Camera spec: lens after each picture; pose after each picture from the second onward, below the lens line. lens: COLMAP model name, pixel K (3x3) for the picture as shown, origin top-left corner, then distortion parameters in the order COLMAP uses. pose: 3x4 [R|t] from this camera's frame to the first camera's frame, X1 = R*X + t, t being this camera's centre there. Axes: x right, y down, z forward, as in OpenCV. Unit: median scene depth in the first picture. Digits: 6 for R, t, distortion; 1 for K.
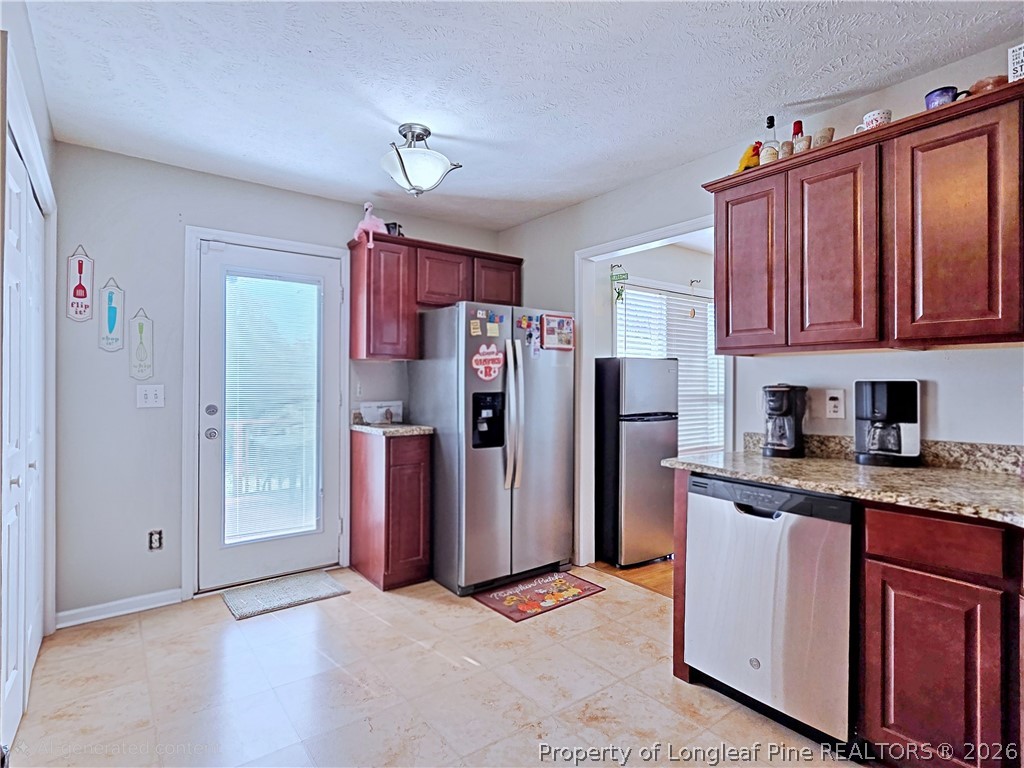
lens RADIAL K [[513.4, 0, 512.0], [0, 513.4, 383.6], [0, 0, 1]] dist [0.001892, -0.000110]
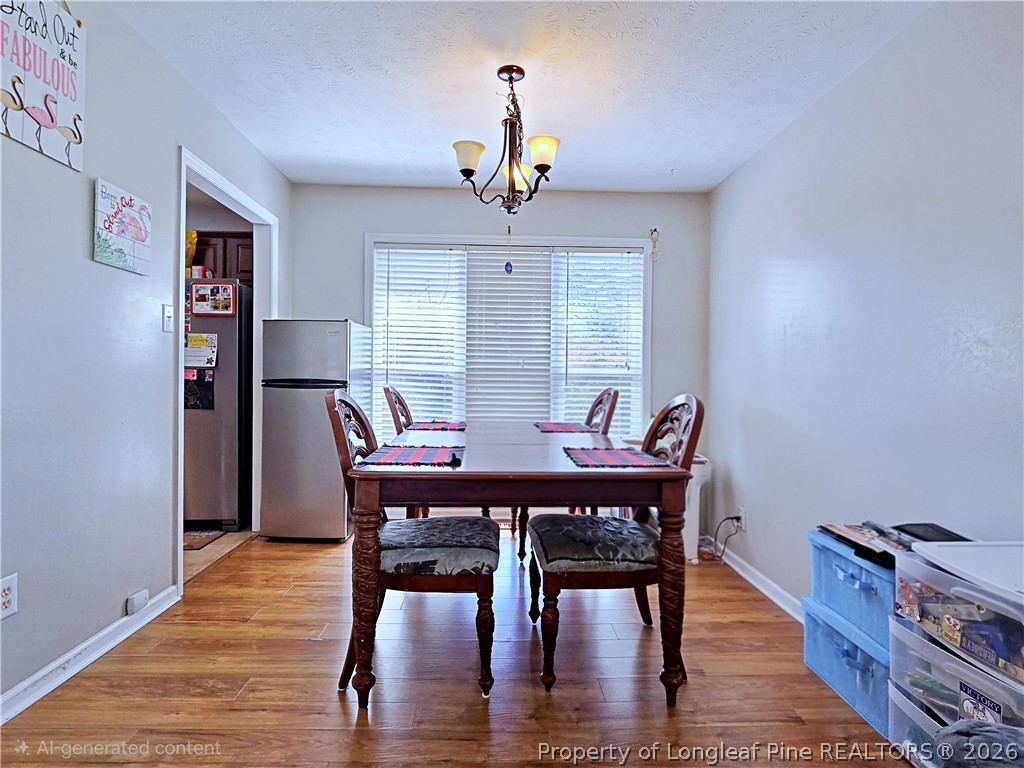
lens RADIAL K [[513.4, 0, 508.1], [0, 513.4, 381.0], [0, 0, 1]] dist [0.001892, -0.000110]
pose [[0.823465, 0.022384, -0.566925, 1.176458], [-0.016043, 0.999741, 0.016170, 0.039903], [0.567140, -0.004220, 0.823610, 0.479519]]
